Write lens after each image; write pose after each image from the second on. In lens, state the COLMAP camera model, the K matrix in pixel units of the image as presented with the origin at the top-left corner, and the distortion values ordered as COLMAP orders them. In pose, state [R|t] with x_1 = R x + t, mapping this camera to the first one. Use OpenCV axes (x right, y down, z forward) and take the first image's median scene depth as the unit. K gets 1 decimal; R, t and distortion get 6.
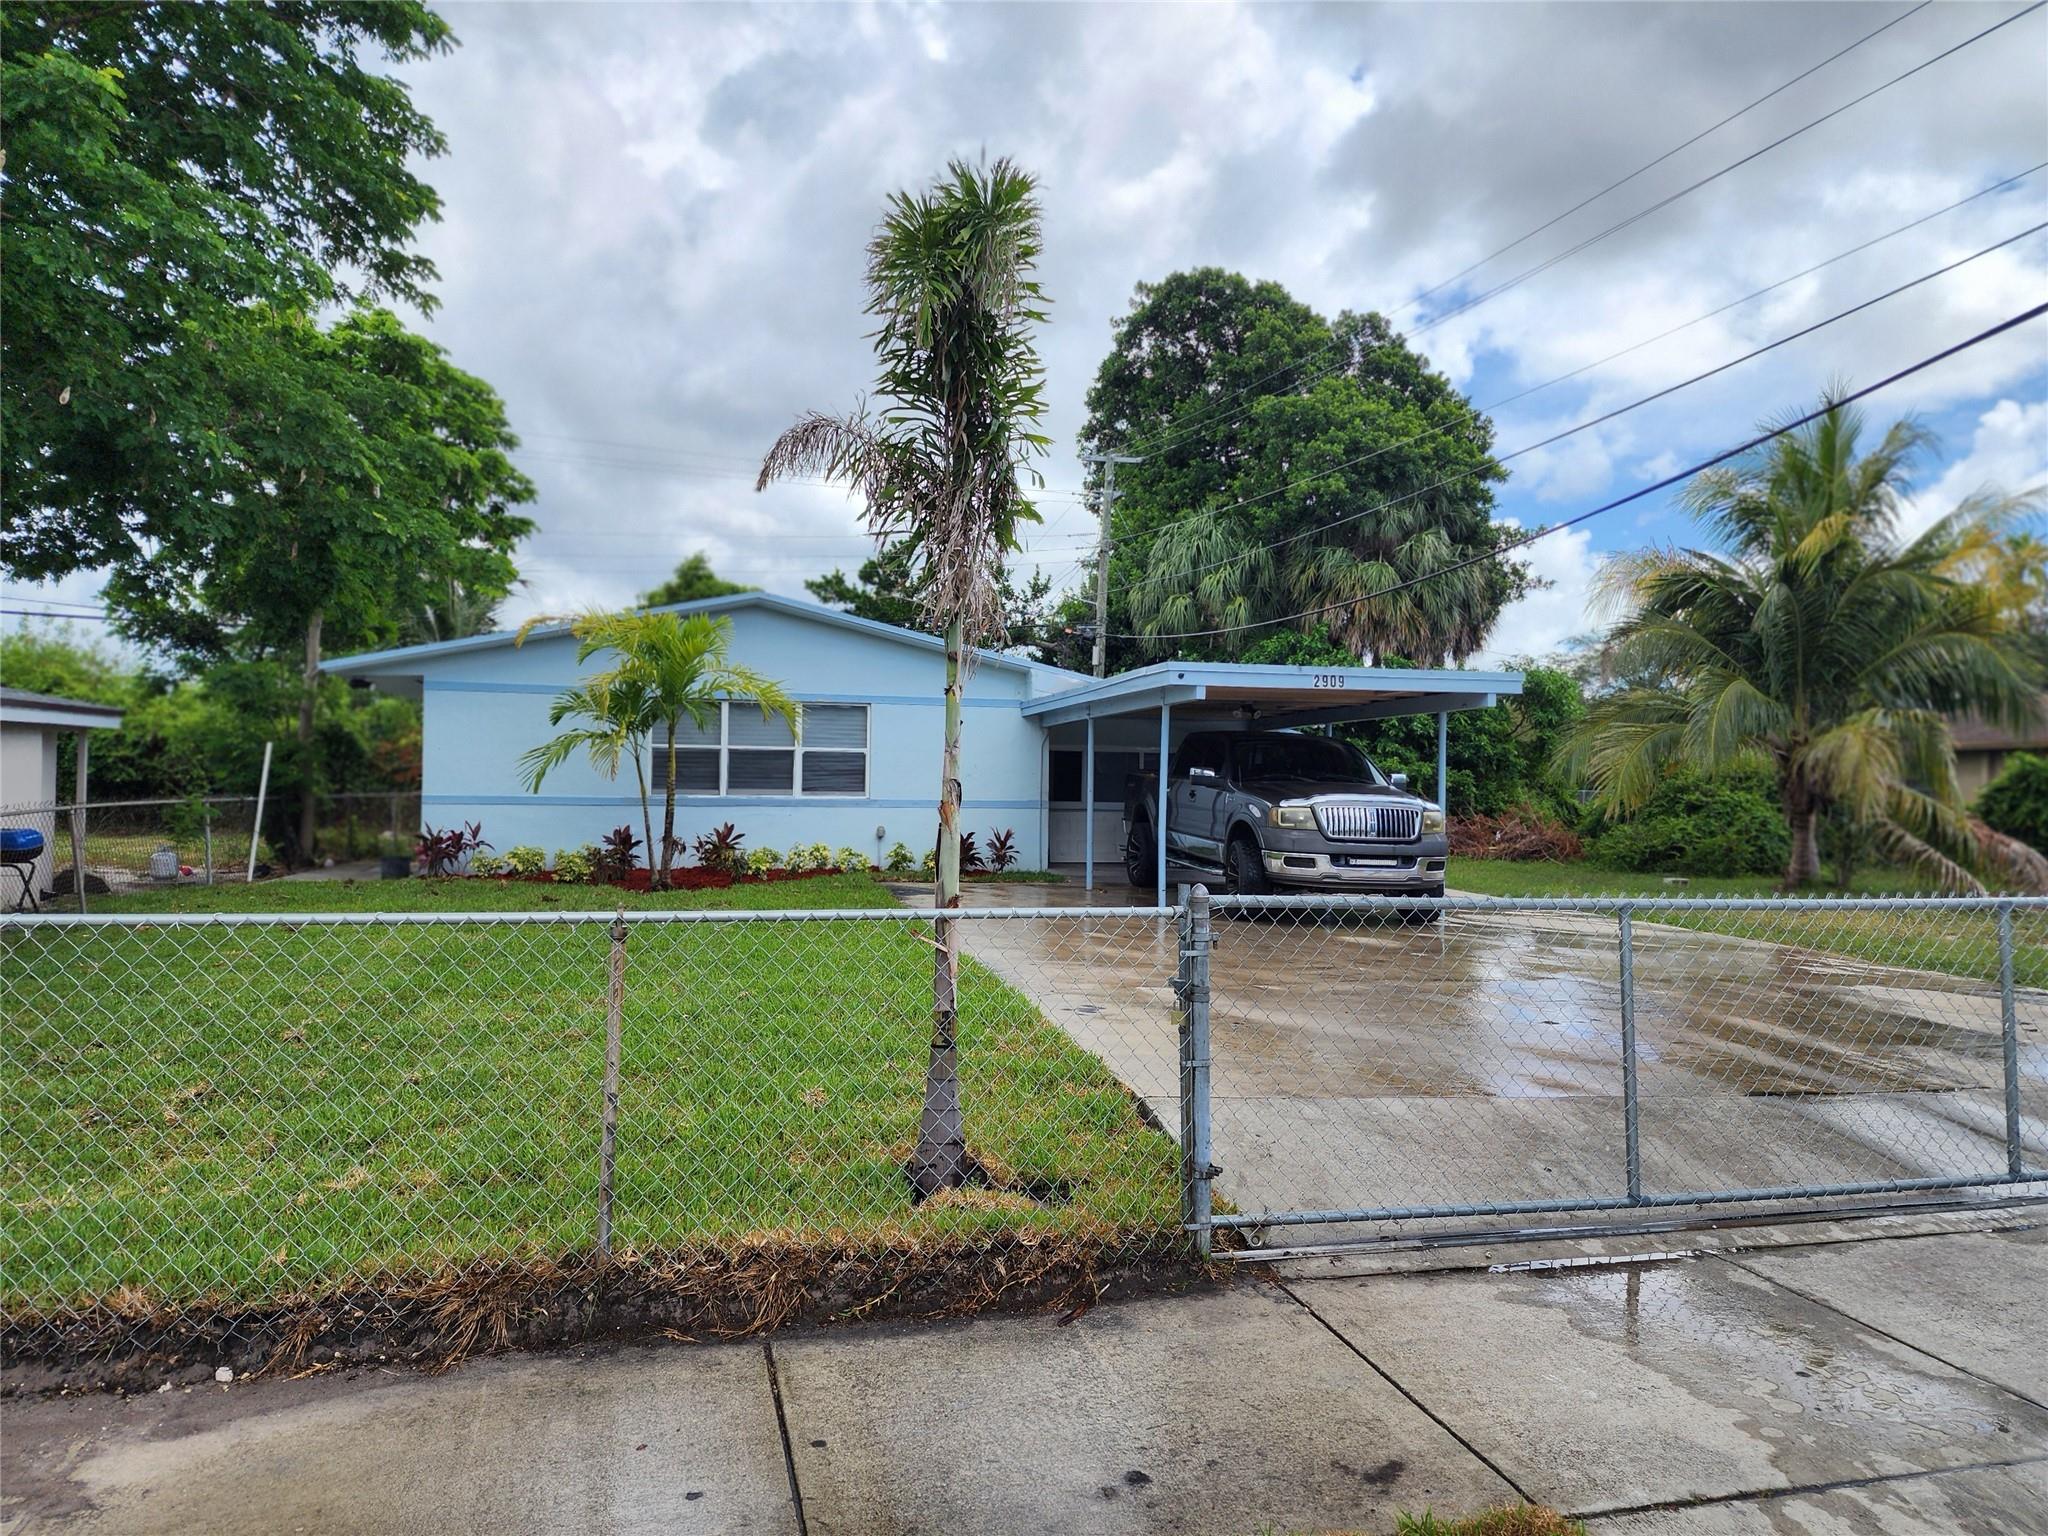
lens RADIAL K [[1377.6, 0, 1024.0], [0, 1377.6, 768.0], [0, 0, 1]] dist [0.050415, -0.063818]
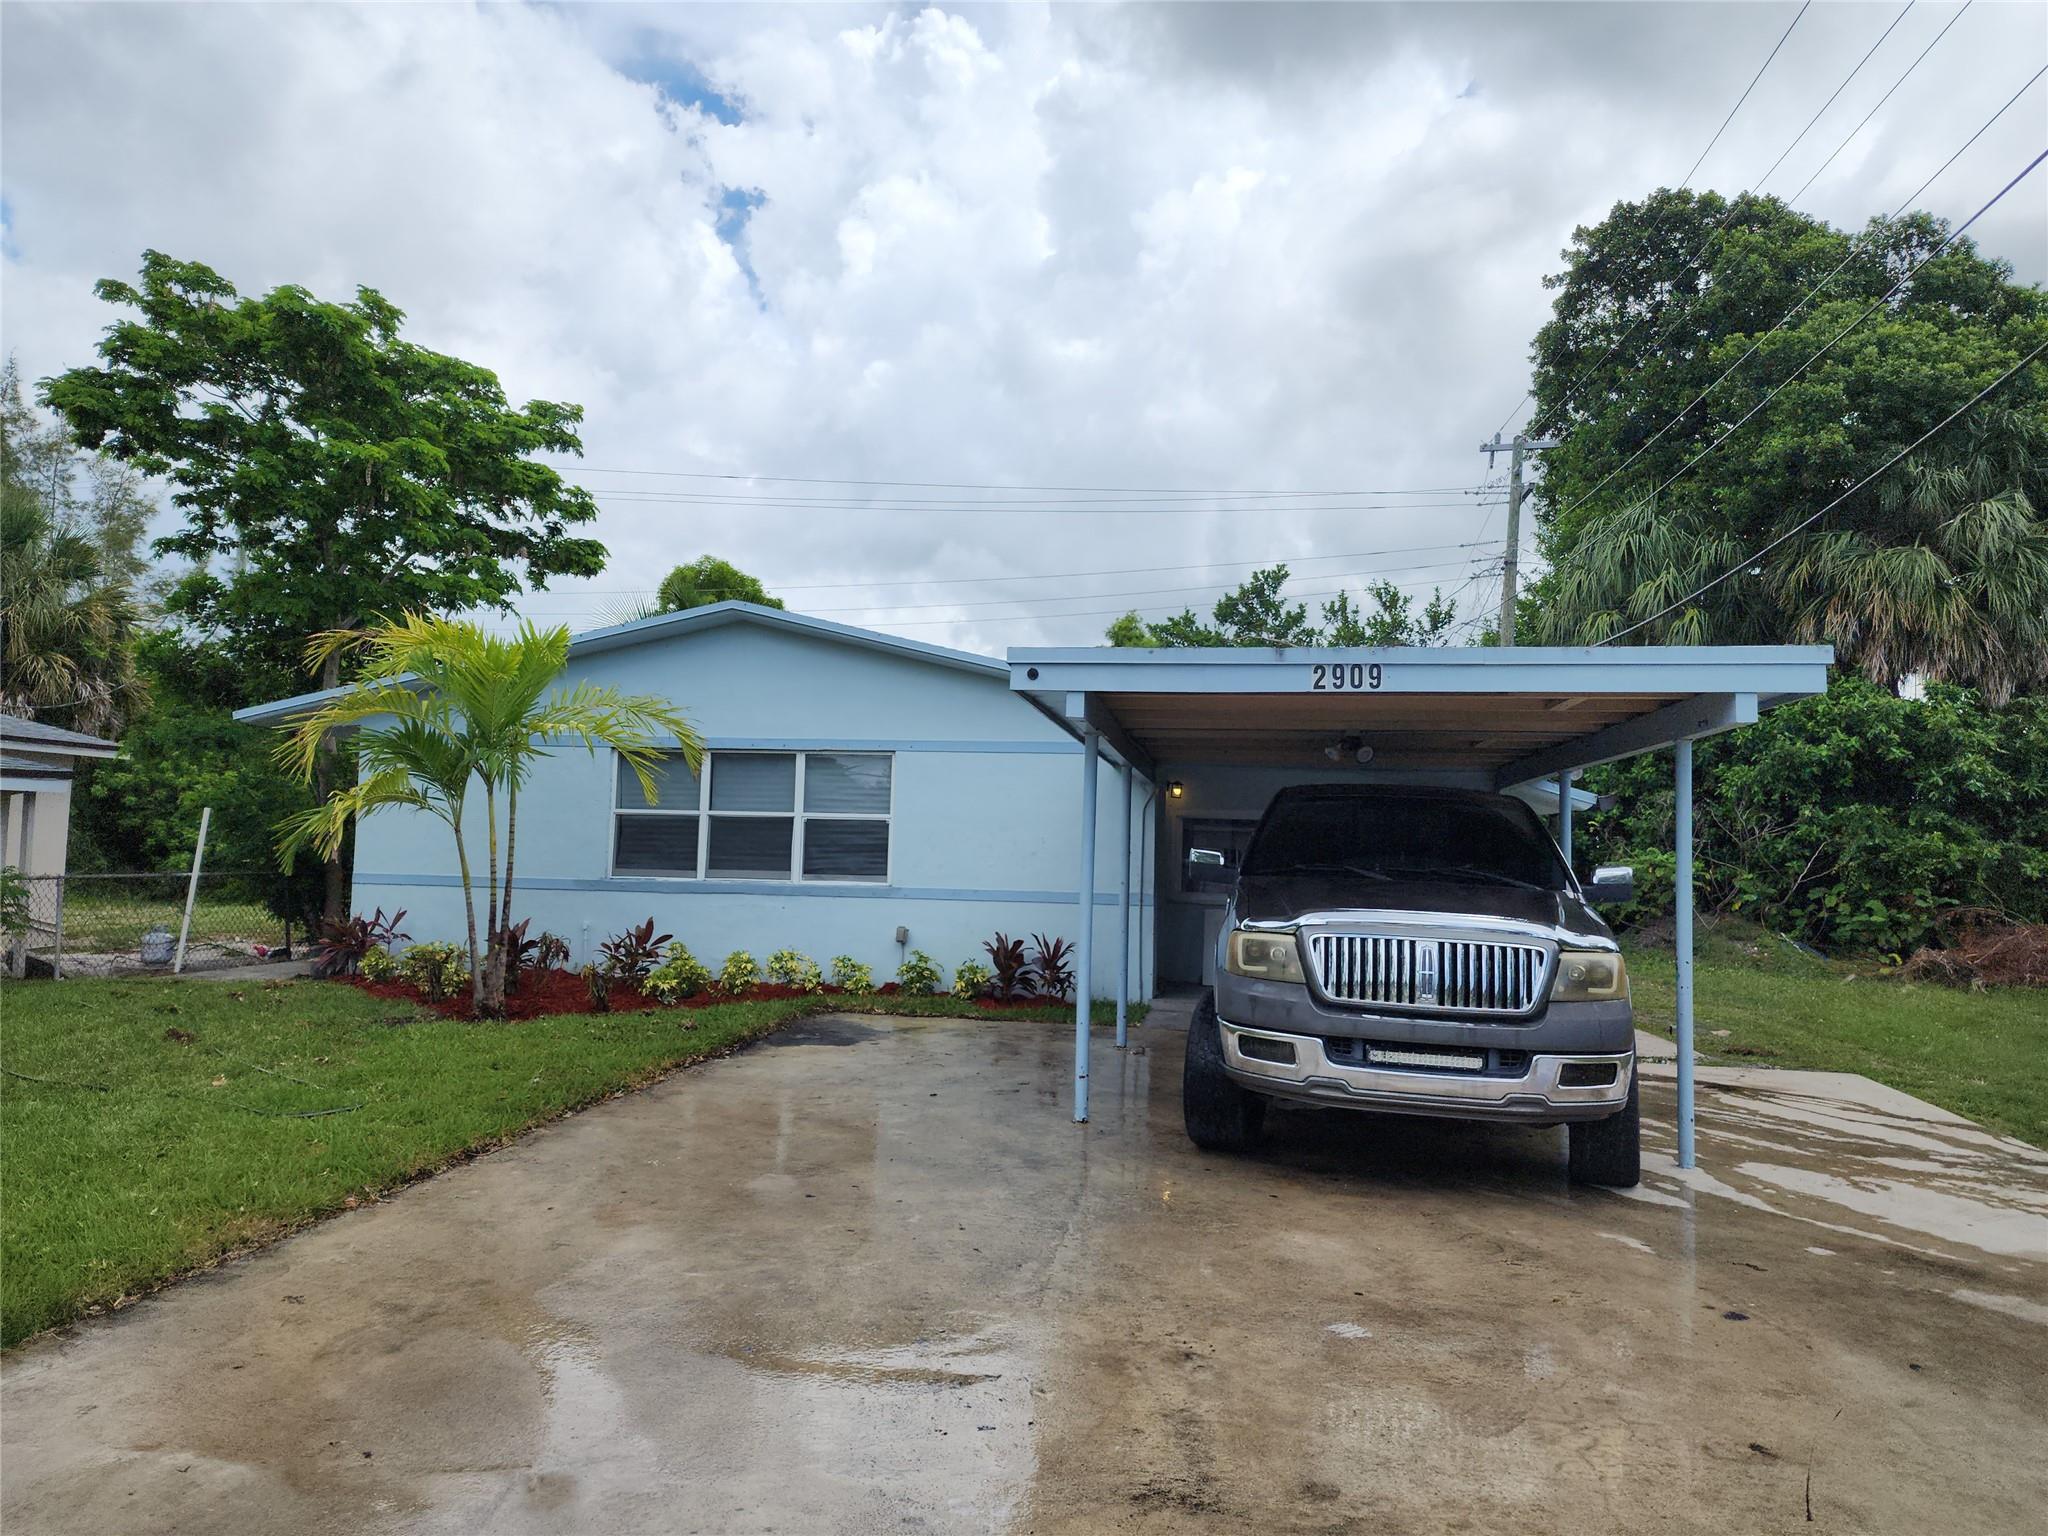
lens RADIAL K [[1377.6, 0, 1024.0], [0, 1377.6, 768.0], [0, 0, 1]] dist [0.050415, -0.063818]
pose [[0.920305, -0.012305, -0.391009, 0.120726], [-0.007590, 0.998755, -0.049294, -0.002051], [0.391129, 0.048333, 0.919066, 0.200424]]
